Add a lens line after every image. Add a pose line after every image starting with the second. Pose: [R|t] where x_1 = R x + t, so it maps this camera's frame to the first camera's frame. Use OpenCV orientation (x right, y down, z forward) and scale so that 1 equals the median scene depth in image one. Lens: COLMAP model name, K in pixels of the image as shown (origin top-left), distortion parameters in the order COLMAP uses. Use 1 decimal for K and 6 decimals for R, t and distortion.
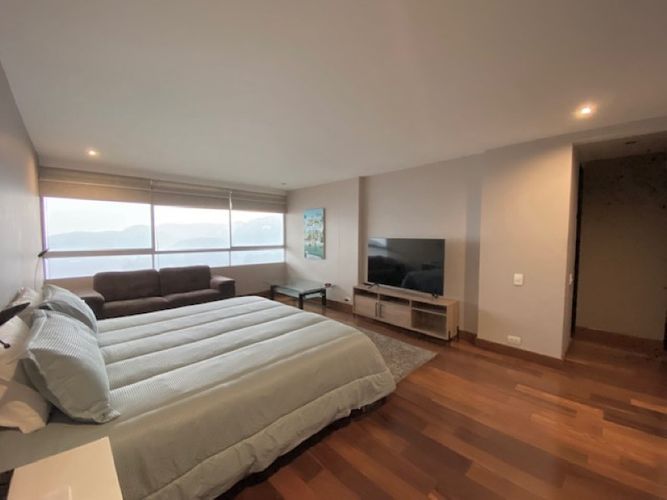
lens RADIAL K [[272.8, 0, 331.9], [0, 272.8, 252.9], [0, 0, 1]] dist [0.000909, -0.001042]
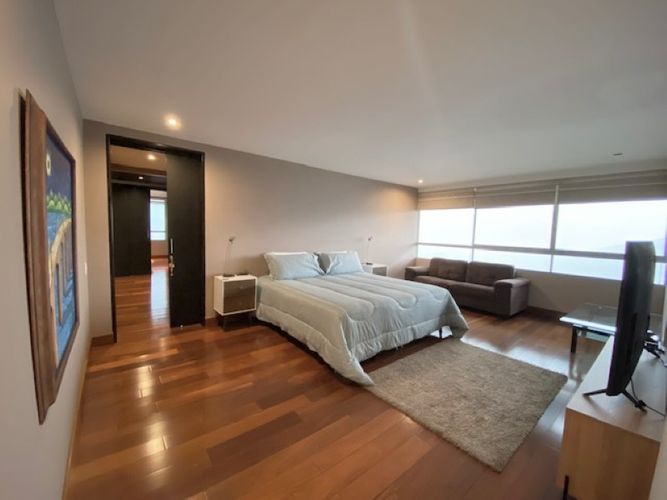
lens RADIAL K [[272.8, 0, 331.8], [0, 272.8, 249.7], [0, 0, 1]] dist [0.000909, -0.001042]
pose [[-0.095331, 0.065871, -0.993264, 0.649747], [-0.090900, 0.993063, 0.074582, -0.027287], [0.991287, 0.097398, -0.088682, 0.524413]]
